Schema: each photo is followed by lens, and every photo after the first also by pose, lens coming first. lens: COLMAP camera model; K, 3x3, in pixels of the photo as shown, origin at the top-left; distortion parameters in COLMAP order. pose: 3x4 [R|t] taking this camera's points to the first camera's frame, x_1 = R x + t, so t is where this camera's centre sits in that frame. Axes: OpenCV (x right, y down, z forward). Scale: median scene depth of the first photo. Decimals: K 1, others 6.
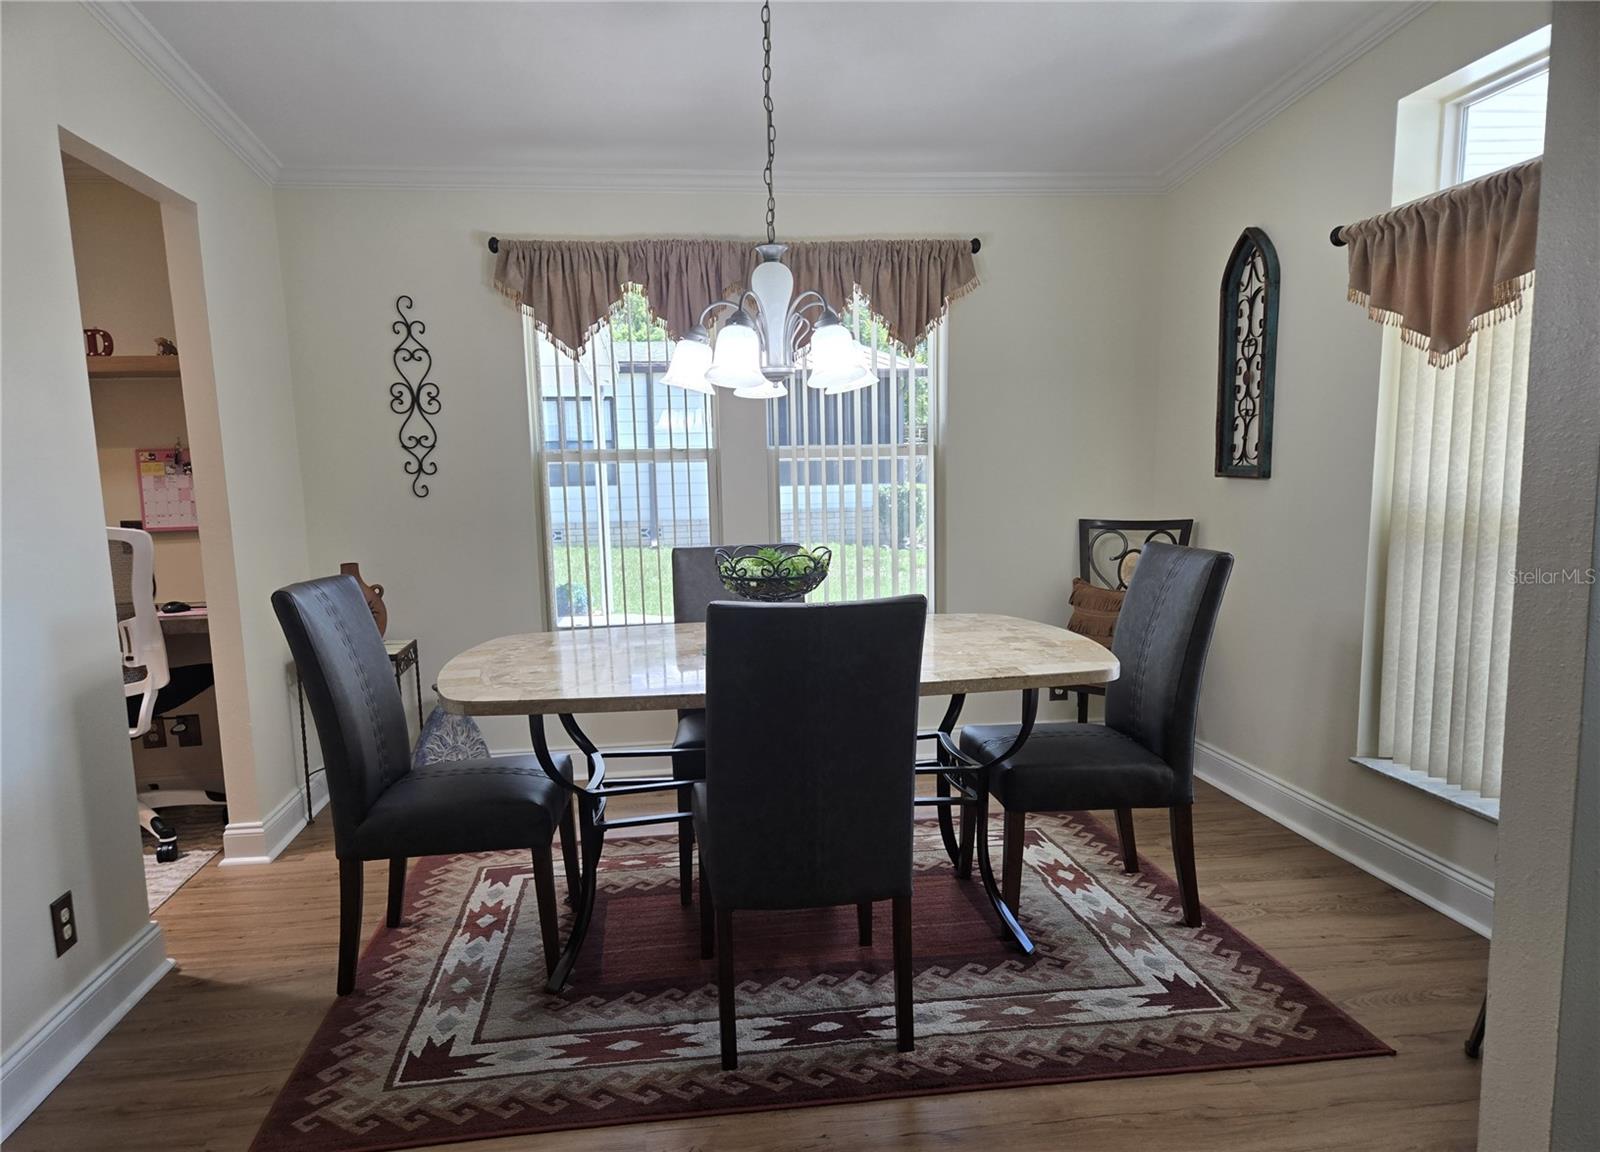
lens RADIAL K [[1076.2, 0, 780.6], [0, 1076.2, 617.3], [0, 0, 1]] dist [0.045415, -0.003074]
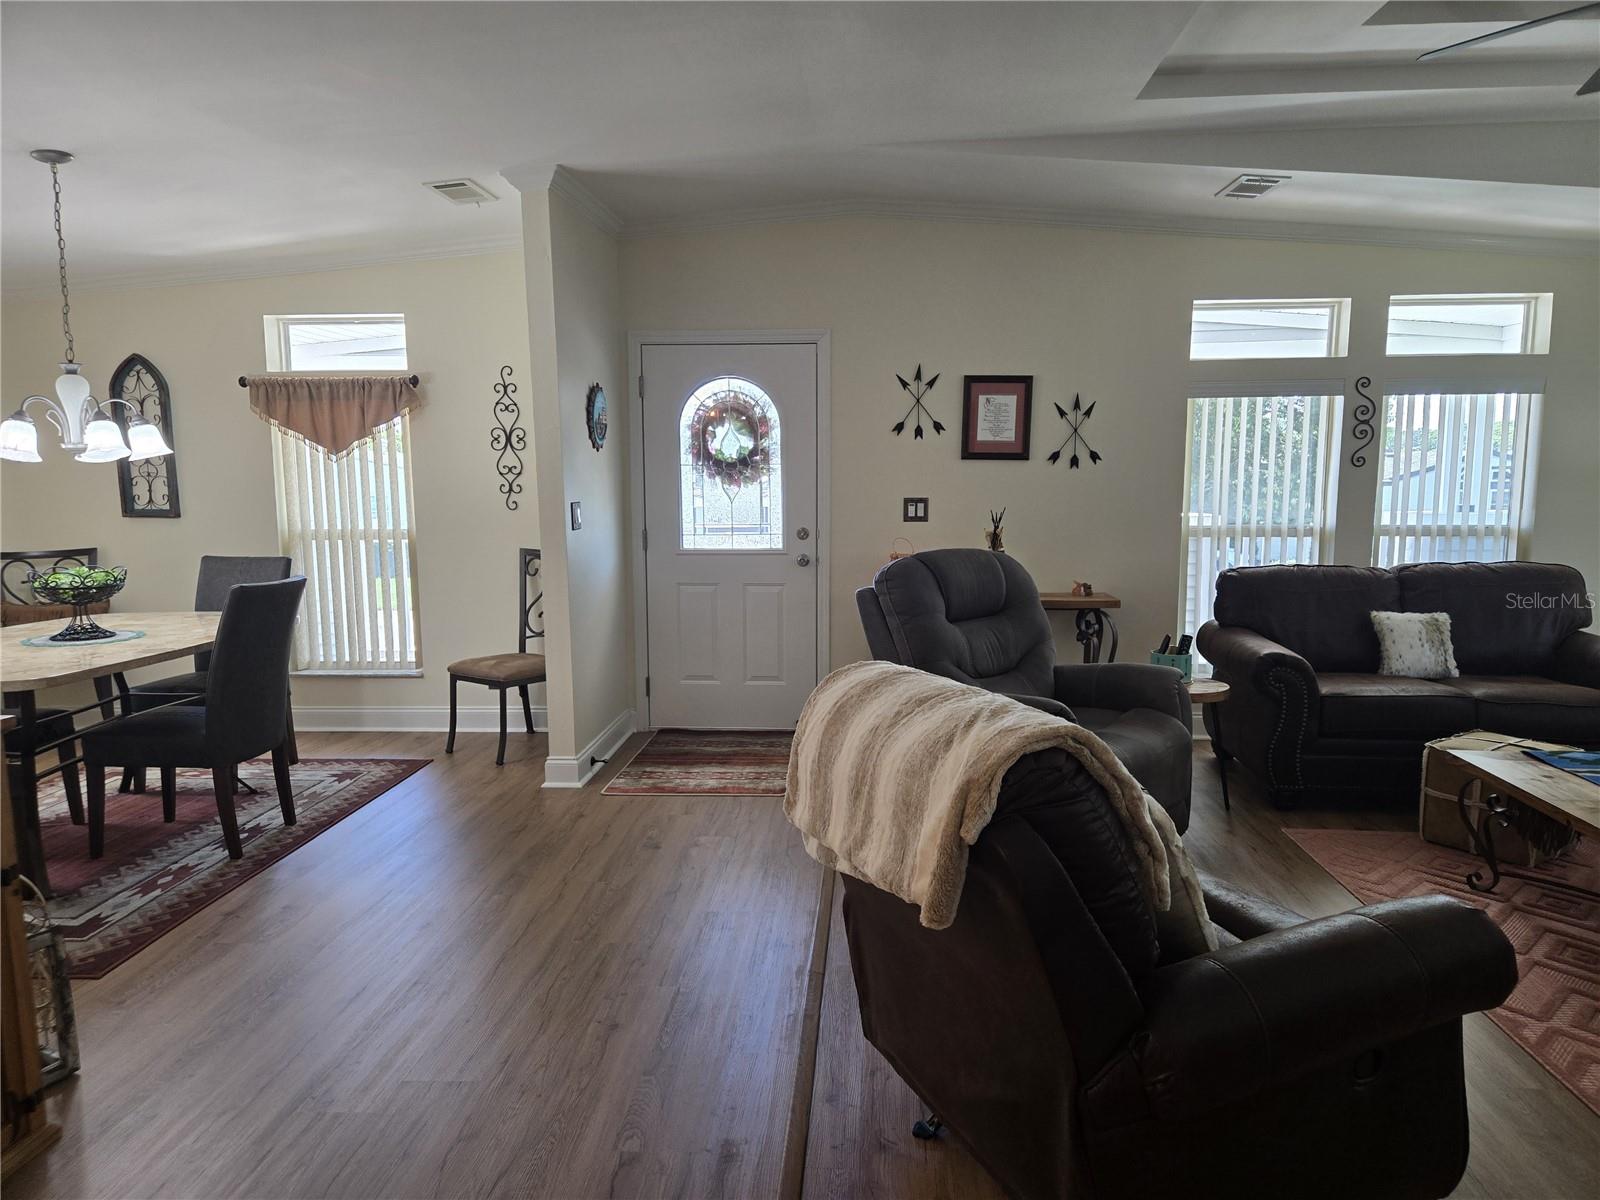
lens RADIAL K [[1078.6, 0, 808.7], [0, 1078.6, 614.6], [0, 0, 1]] dist [0.080391, -0.062005]
pose [[0.183402, -0.101780, 0.977755, -1.177871], [0.138102, 0.987429, 0.076883, 0.016223], [-0.973289, 0.120930, 0.195153, -0.210476]]
